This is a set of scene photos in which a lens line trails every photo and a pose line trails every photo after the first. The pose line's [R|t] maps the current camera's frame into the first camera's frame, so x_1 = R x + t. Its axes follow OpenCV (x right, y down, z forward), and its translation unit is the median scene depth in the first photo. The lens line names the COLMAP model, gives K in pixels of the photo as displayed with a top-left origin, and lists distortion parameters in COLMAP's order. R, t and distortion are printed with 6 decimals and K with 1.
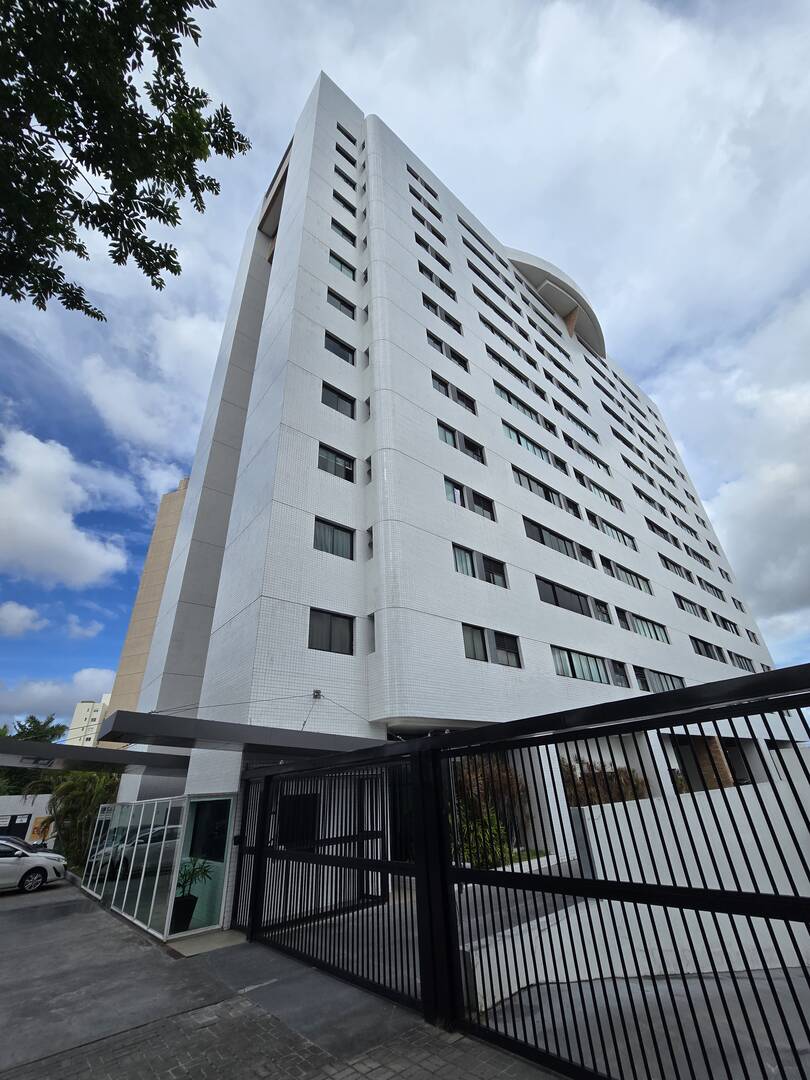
lens RADIAL K [[441.1, 0, 407.0], [0, 441.1, 549.8], [0, 0, 1]] dist [0.001173, 0.003393]
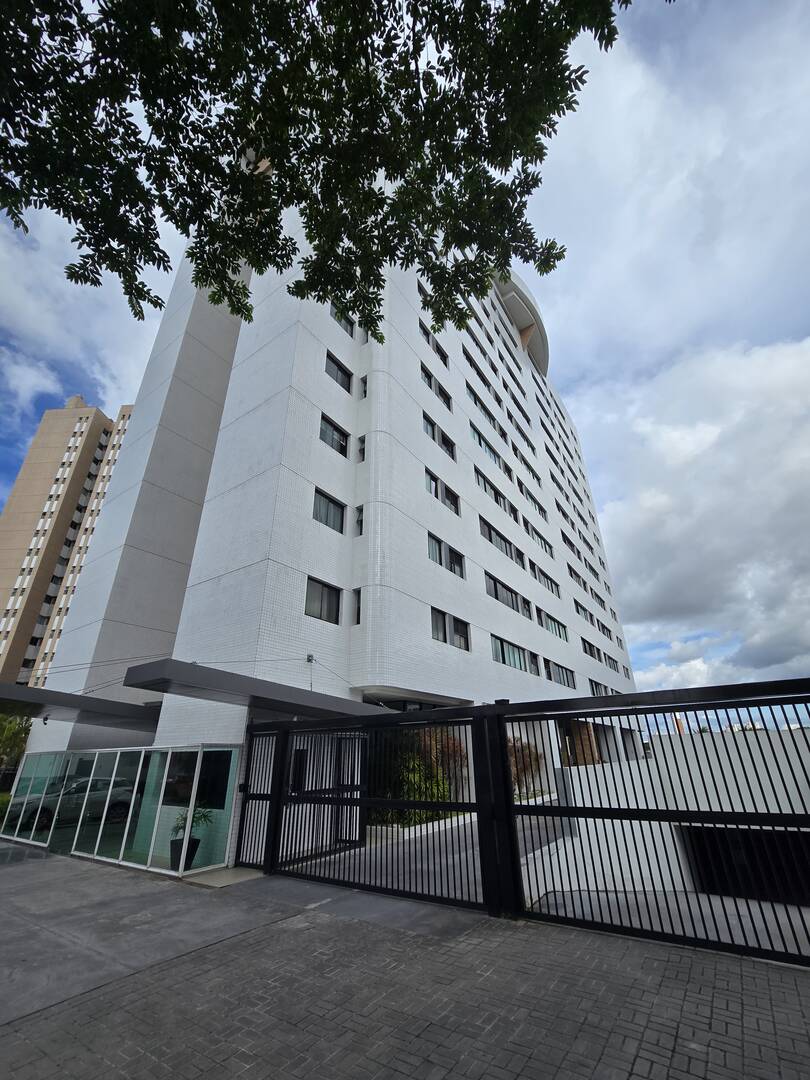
lens RADIAL K [[445.3, 0, 405.0], [0, 445.3, 540.0], [0, 0, 1]] dist [0.010029, 0.000194]
pose [[0.959857, 0.160437, 0.230073, -0.253807], [-0.170516, 0.985051, 0.024482, -0.016559], [-0.222706, -0.062731, 0.972865, -0.069246]]
